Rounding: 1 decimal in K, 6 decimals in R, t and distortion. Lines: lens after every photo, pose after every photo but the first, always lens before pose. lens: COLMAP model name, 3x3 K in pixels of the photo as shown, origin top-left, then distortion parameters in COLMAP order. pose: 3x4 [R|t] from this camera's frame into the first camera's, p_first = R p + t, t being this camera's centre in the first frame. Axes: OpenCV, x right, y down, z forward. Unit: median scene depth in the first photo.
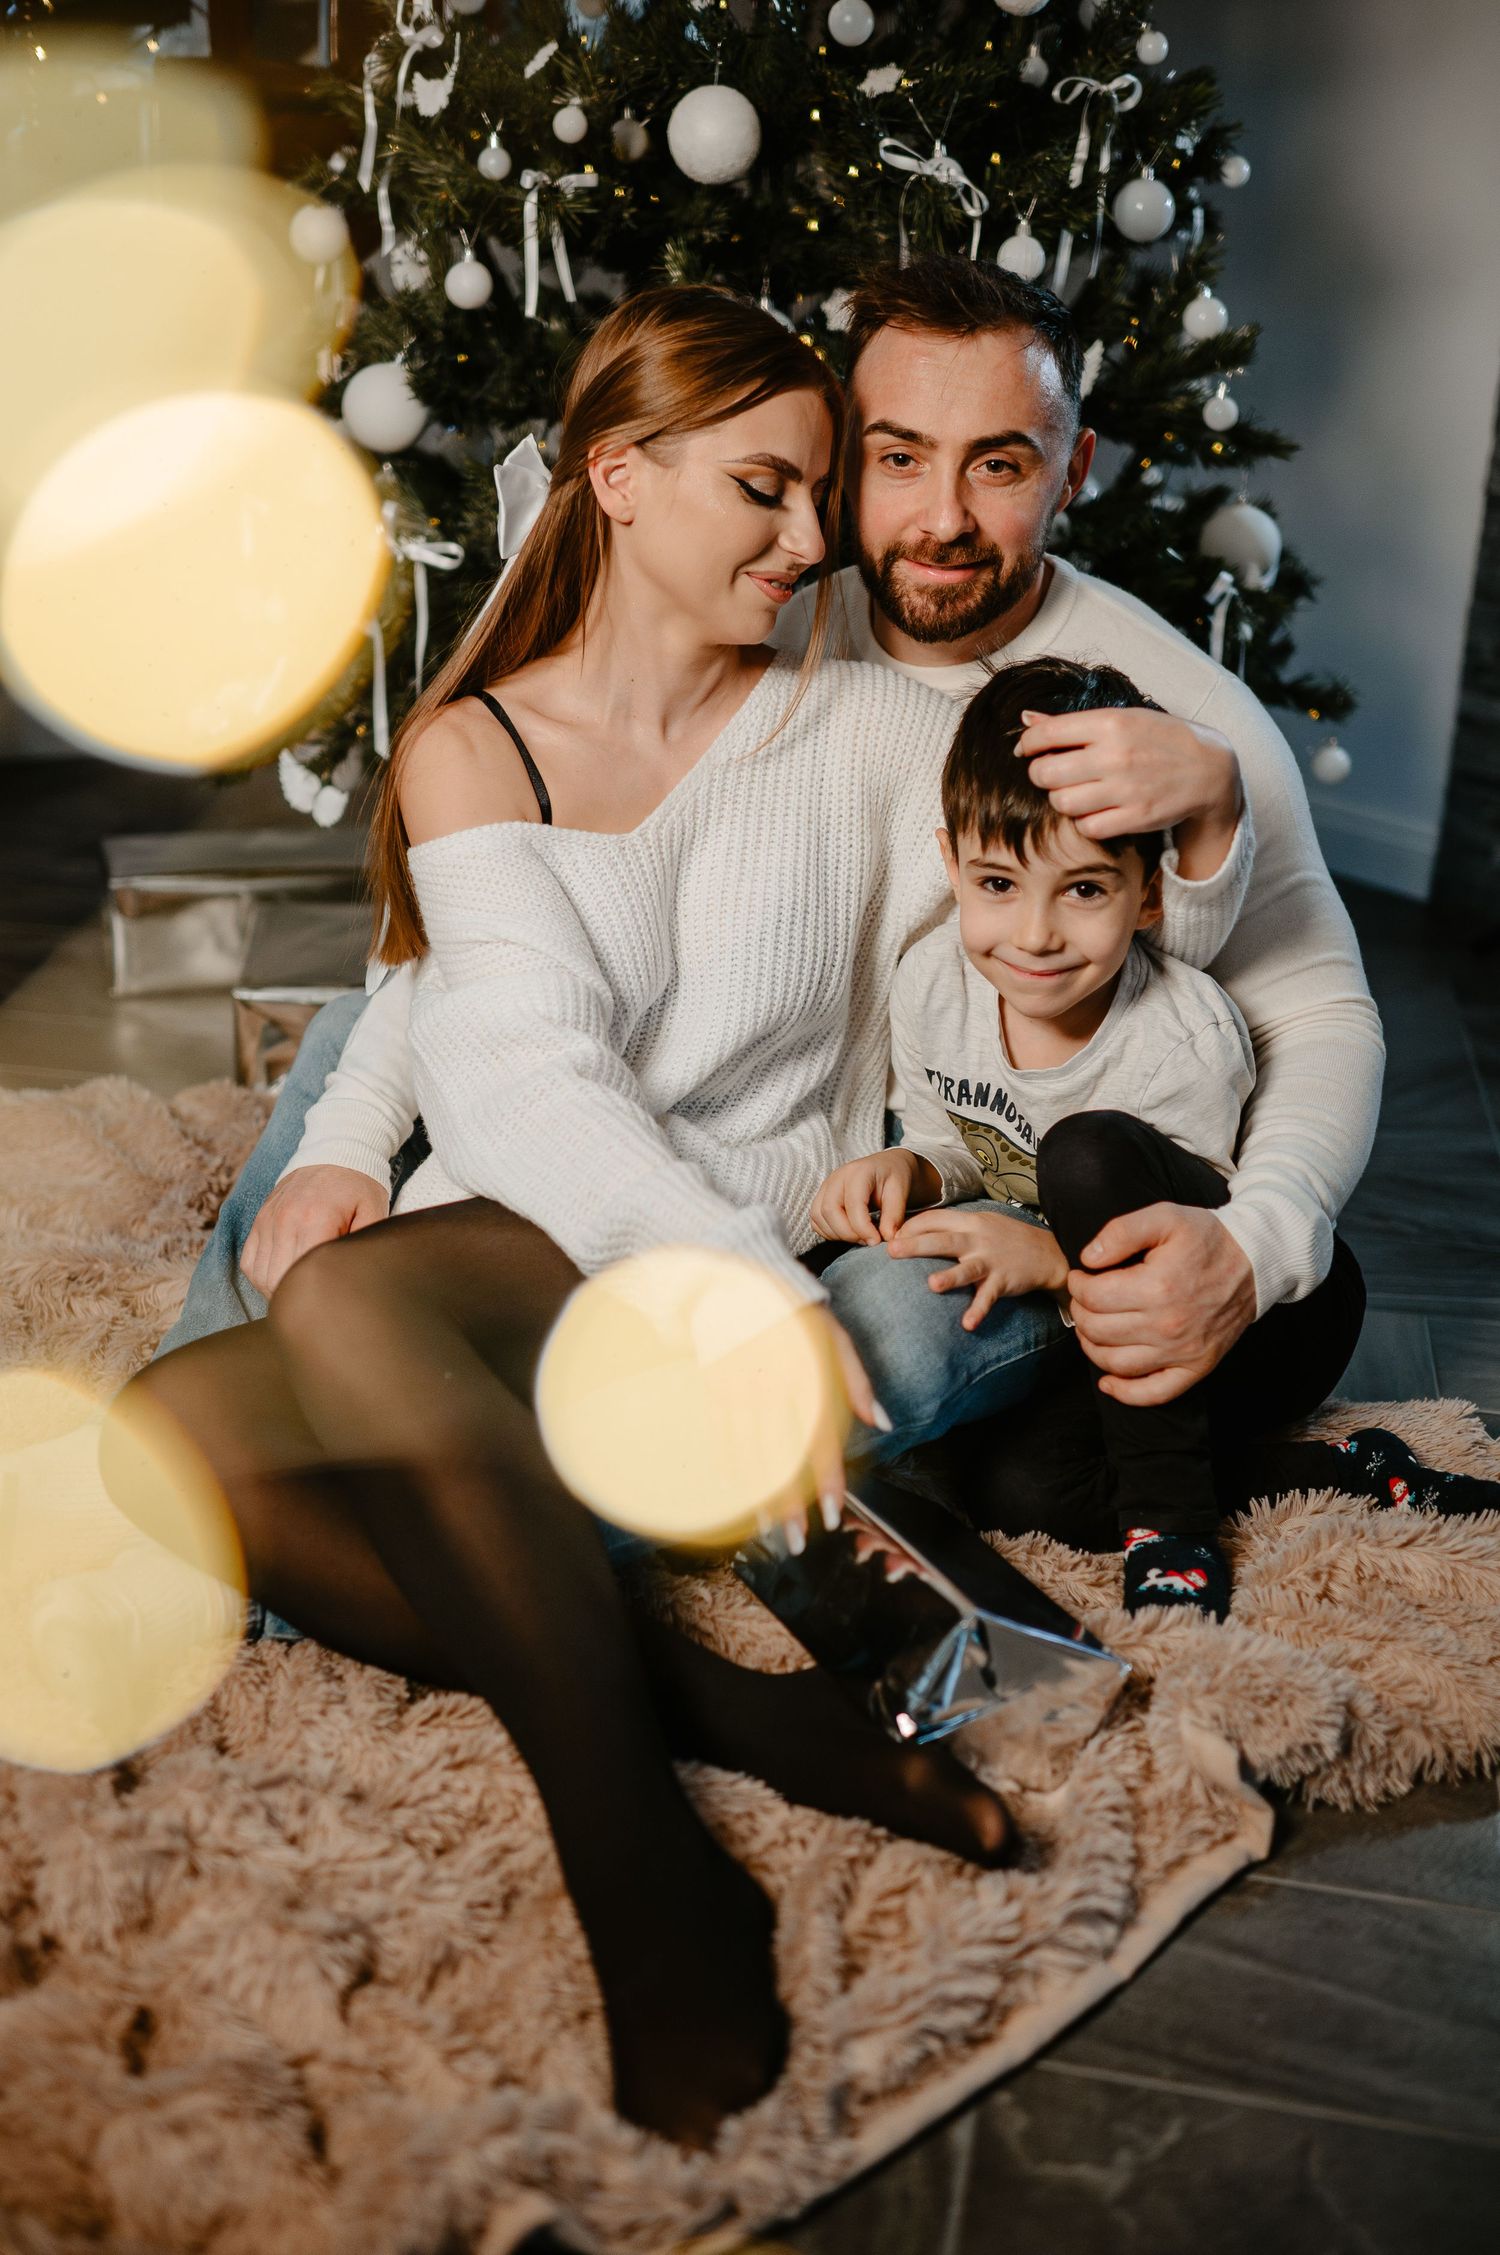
lens RADIAL K [[2312.0, 0, 796.1], [0, 2312.0, 1137.2], [0, 0, 1]] dist [-0.063690, 0.000000]
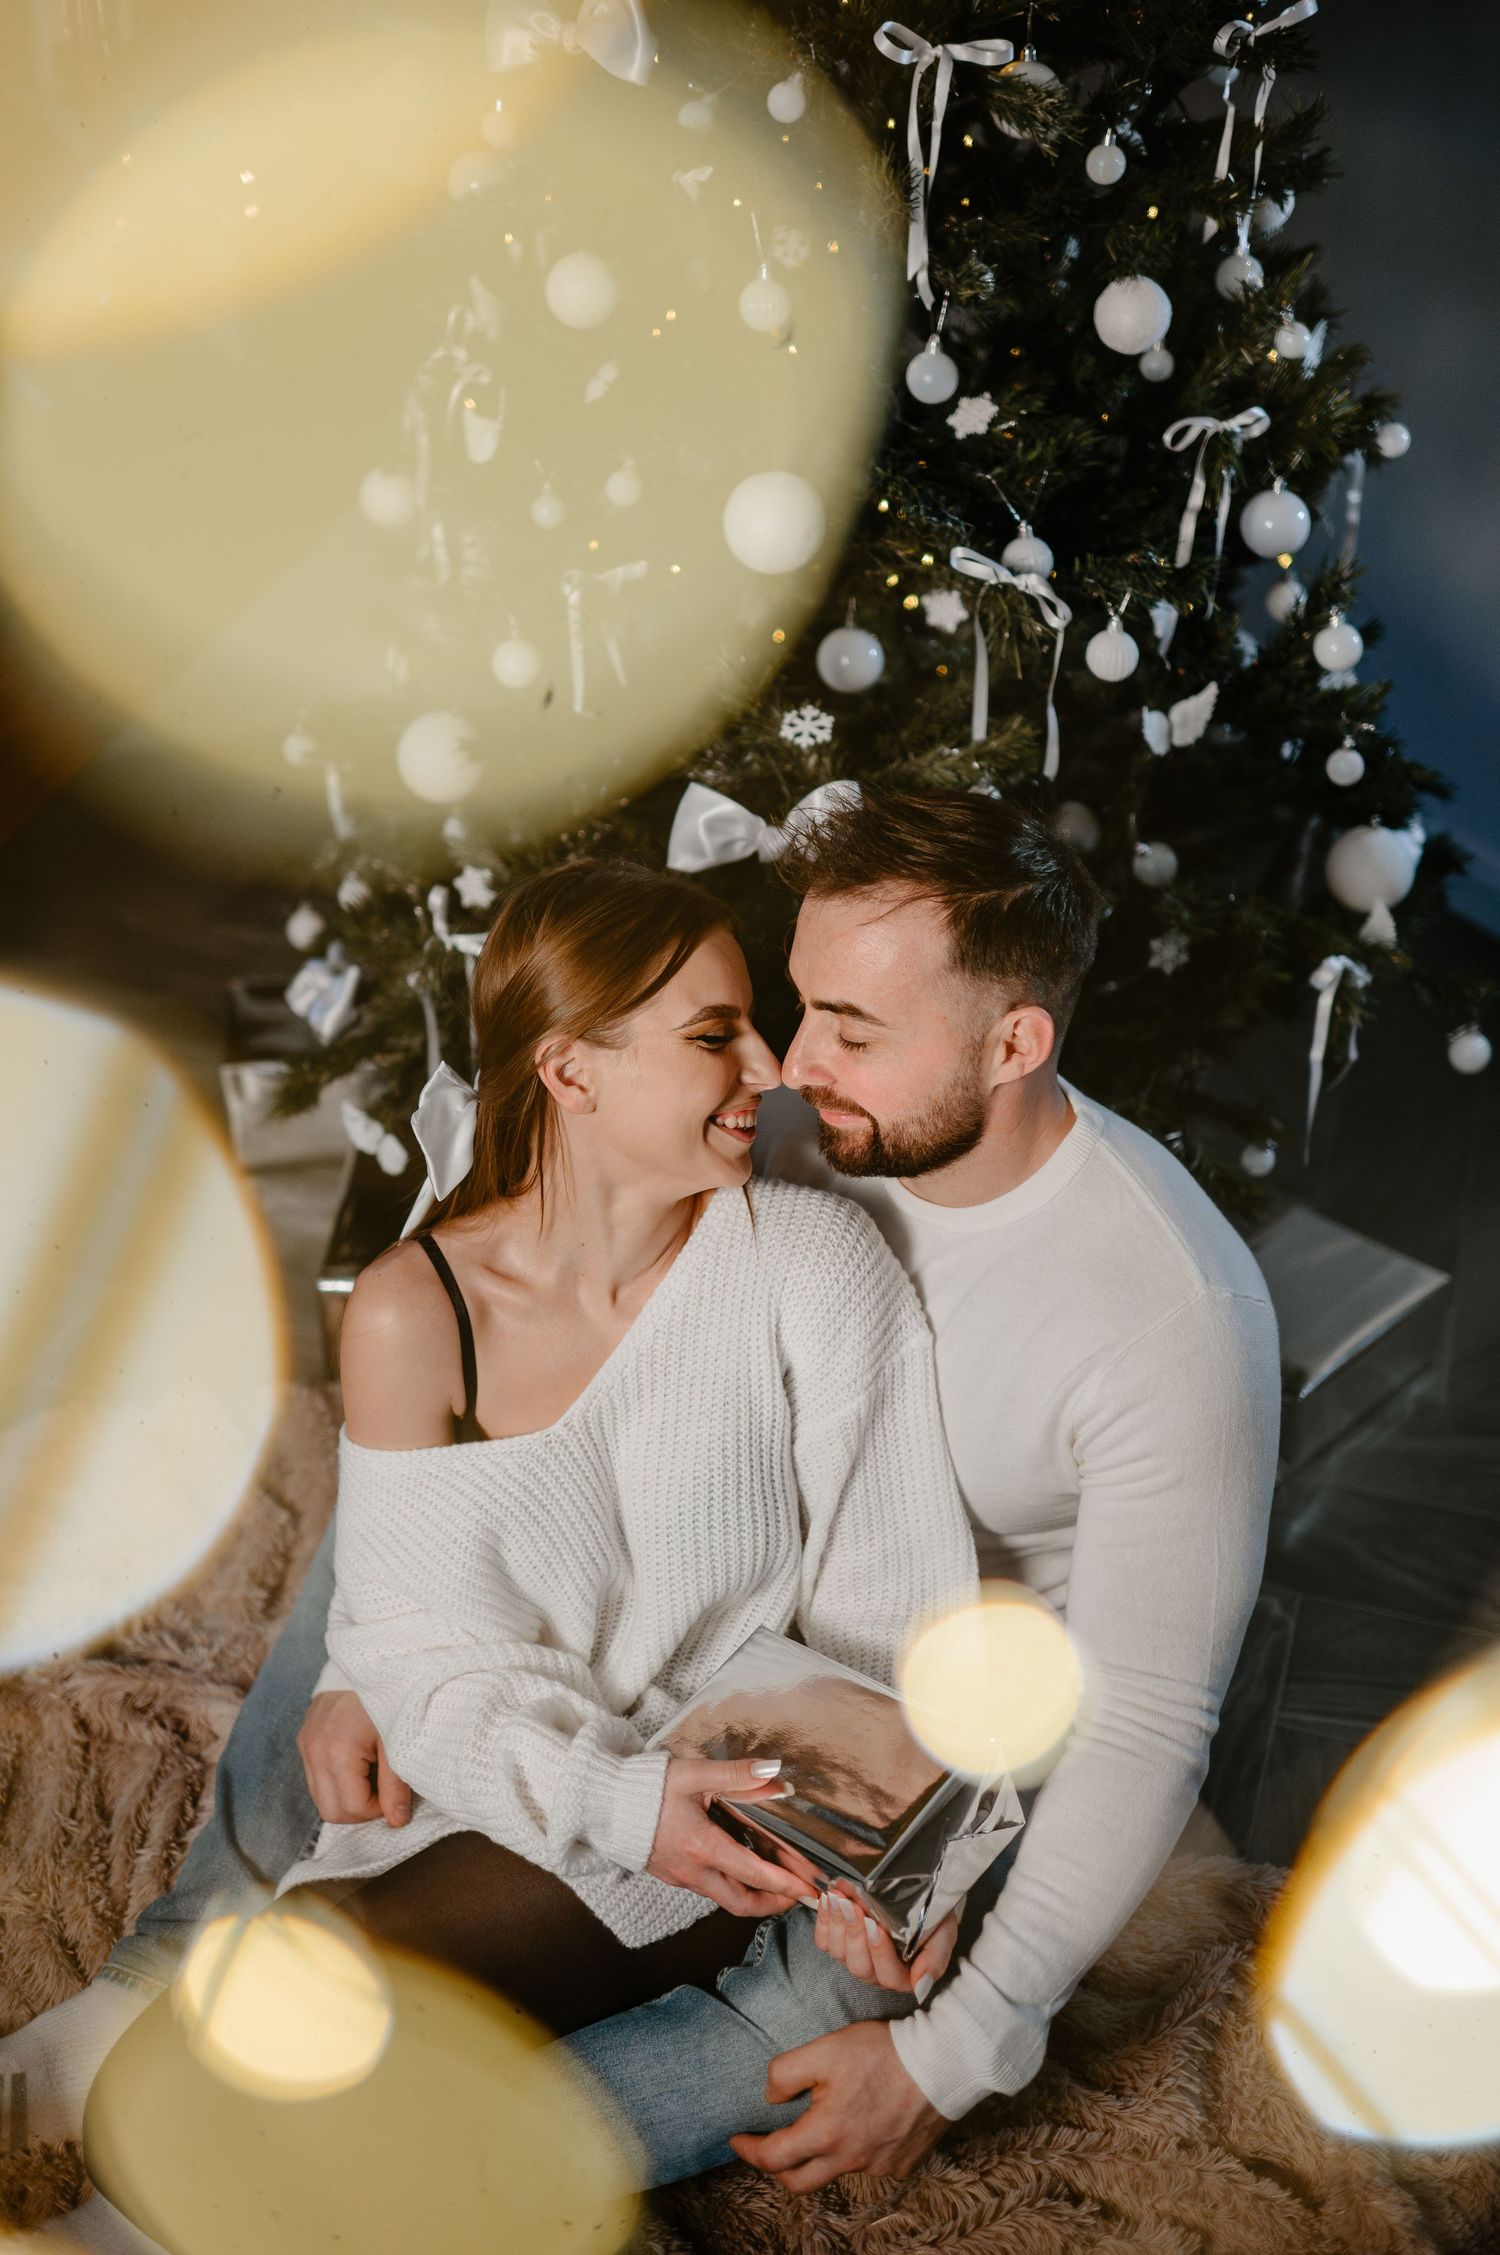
lens RADIAL K [[2312.0, 0, 744.9], [0, 2312.0, 1146.2], [0, 0, 1]] dist [-0.063690, 0.000000]
pose [[0.990066, 0.045706, -0.132969, 0.086662], [-0.022370, 0.984850, 0.171960, -0.354151], [0.138814, -0.167277, 0.976089, 0.062725]]
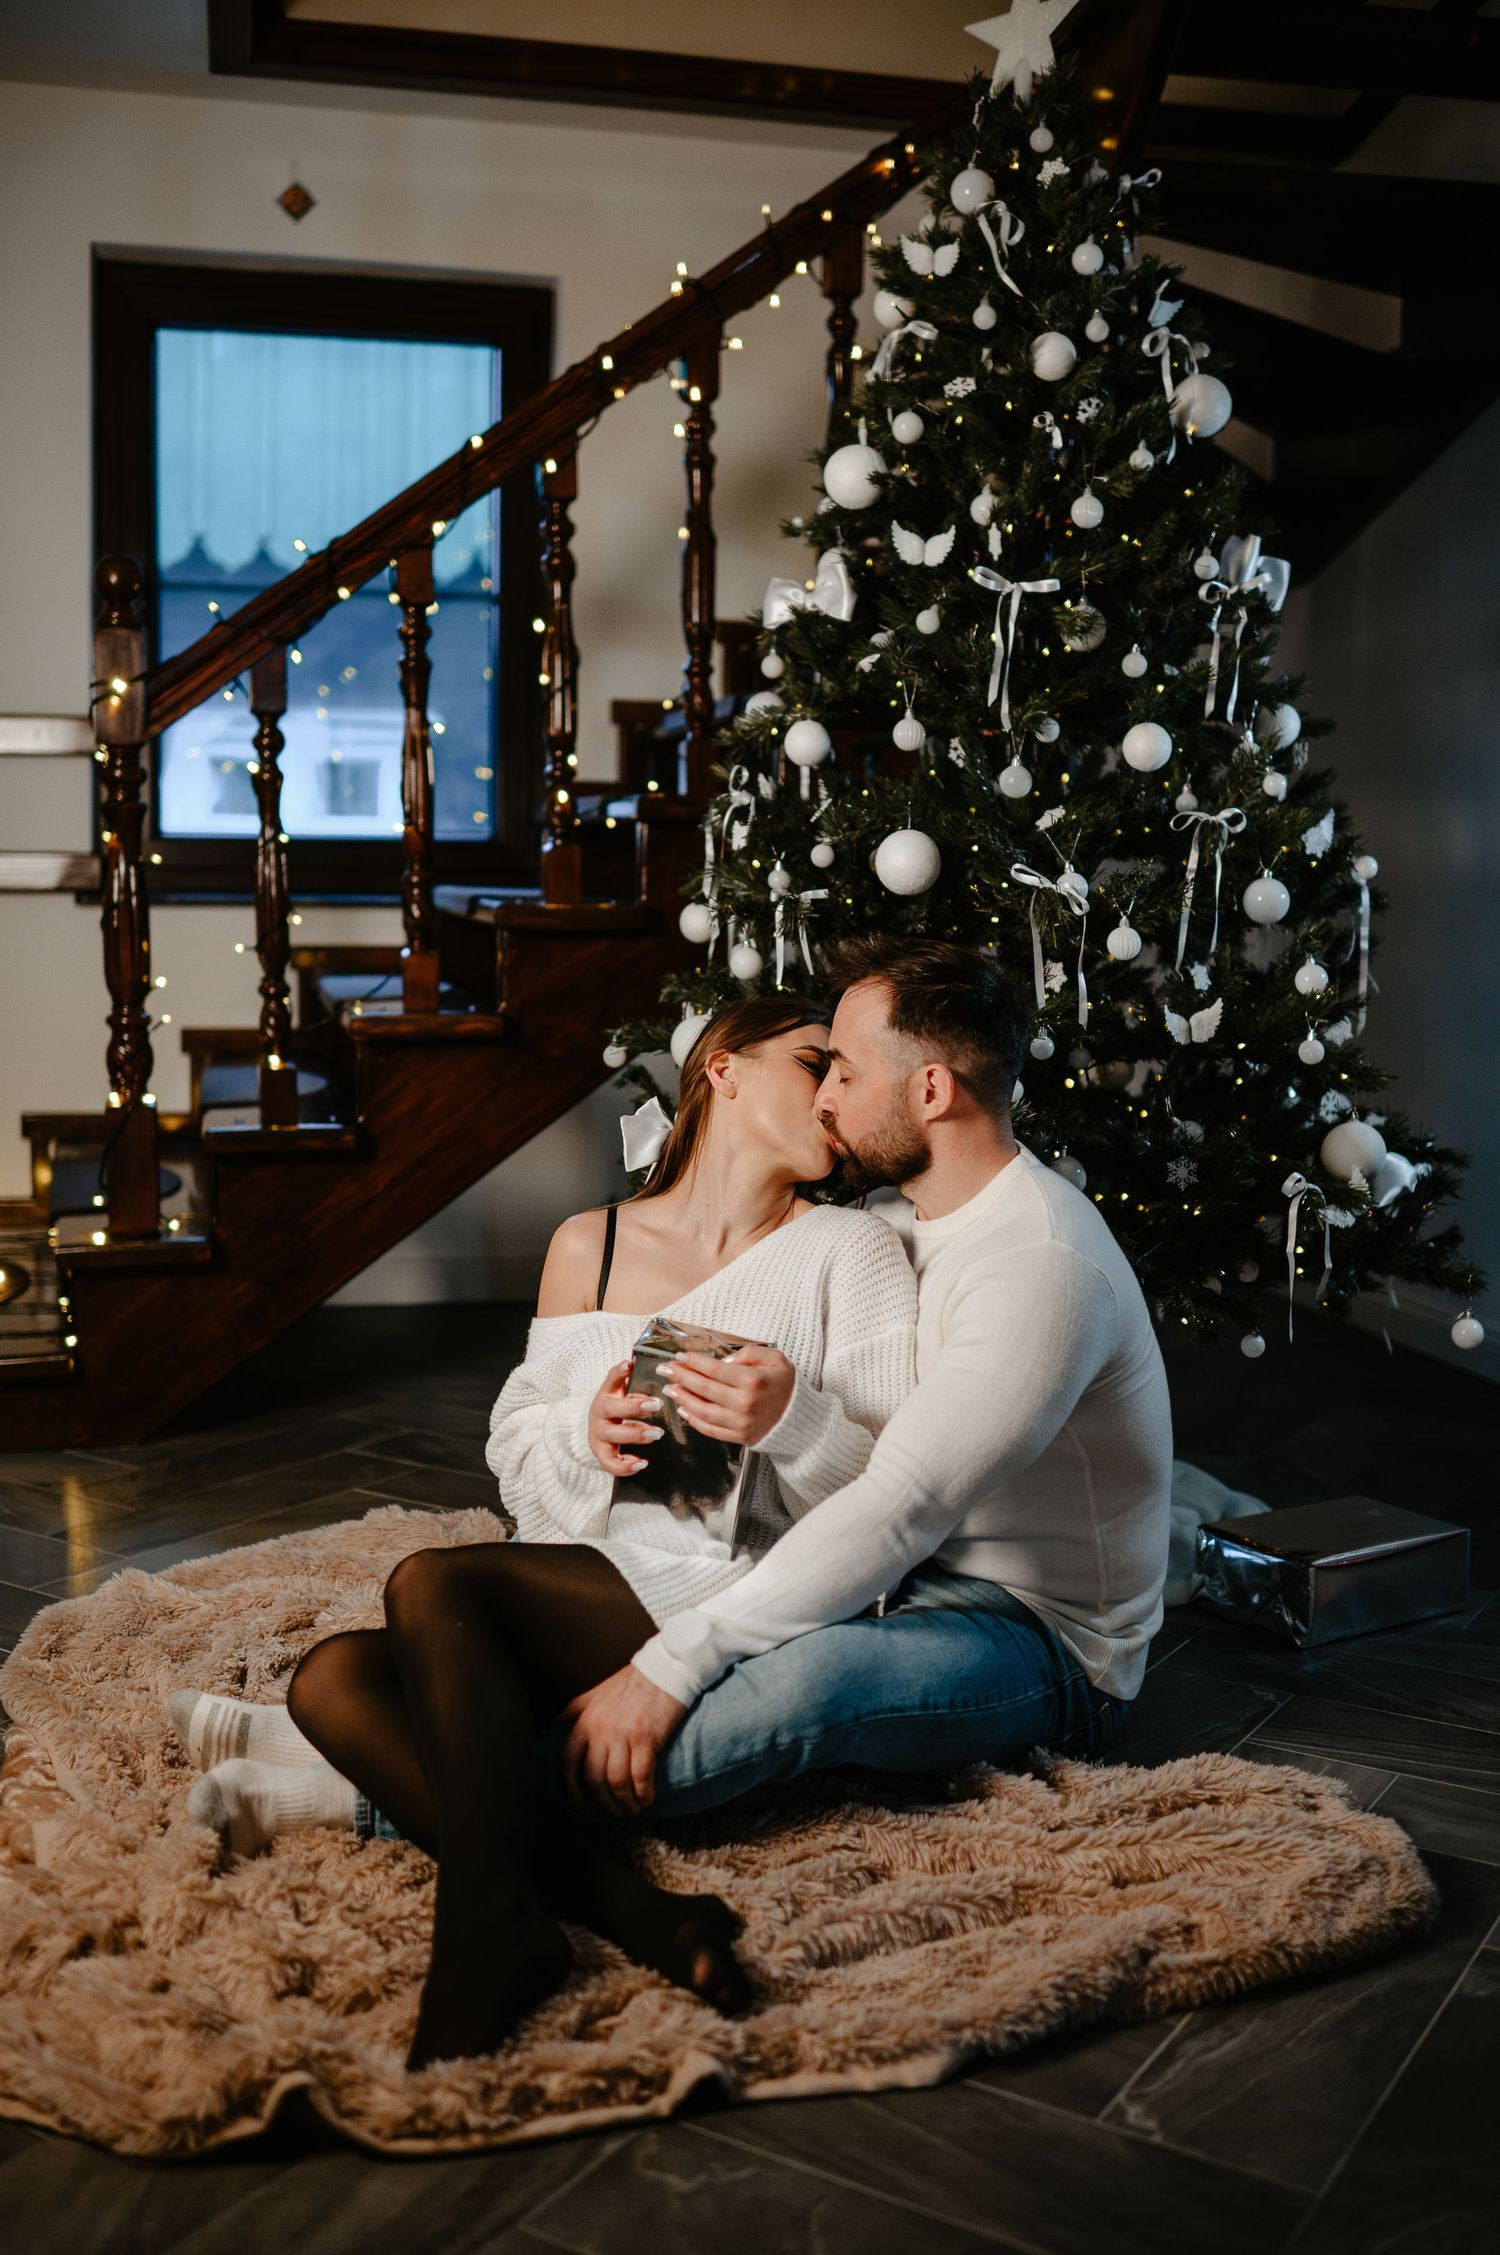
lens RADIAL K [[2312.0, 0, 742.5], [0, 2312.0, 1137.1], [0, 0, 1]] dist [-0.063690, 0.000000]
pose [[0.933892, 0.018339, -0.357085, 0.387647], [-0.109277, 0.965539, -0.236207, 0.077855], [0.340447, 0.259613, 0.903713, -0.292546]]
